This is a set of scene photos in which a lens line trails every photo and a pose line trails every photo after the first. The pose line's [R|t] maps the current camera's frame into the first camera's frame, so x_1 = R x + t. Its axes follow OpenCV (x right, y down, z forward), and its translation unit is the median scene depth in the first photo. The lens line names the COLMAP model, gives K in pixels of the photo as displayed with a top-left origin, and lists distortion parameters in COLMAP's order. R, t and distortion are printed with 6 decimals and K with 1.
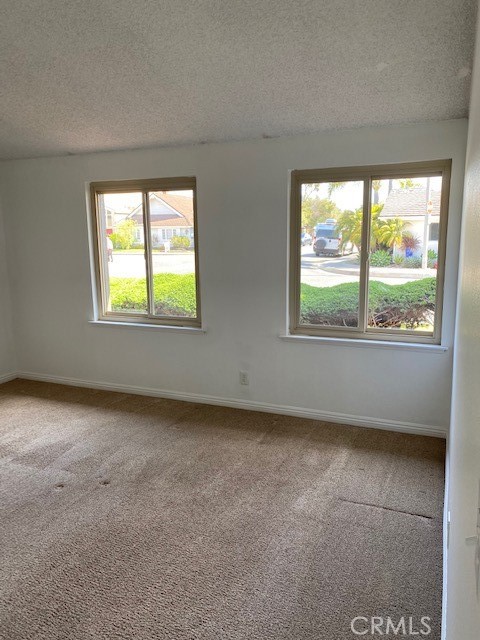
lens RADIAL K [[492.5, 0, 245.0], [0, 492.5, 316.8], [0, 0, 1]] dist [0.009510, -0.008703]
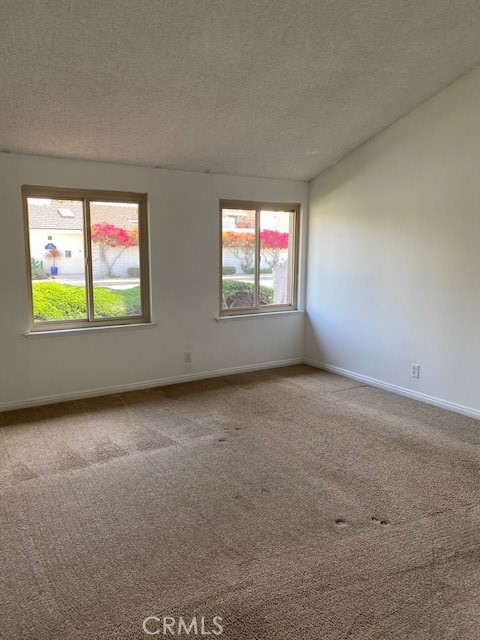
lens RADIAL K [[483.8, 0, 240.4], [0, 483.8, 326.9], [0, 0, 1]] dist [0.002784, 0.000199]
pose [[0.558636, -0.116337, 0.821213, -0.942547], [0.131919, 0.989973, 0.050506, 0.003380], [-0.818855, 0.080119, 0.568382, 0.177580]]
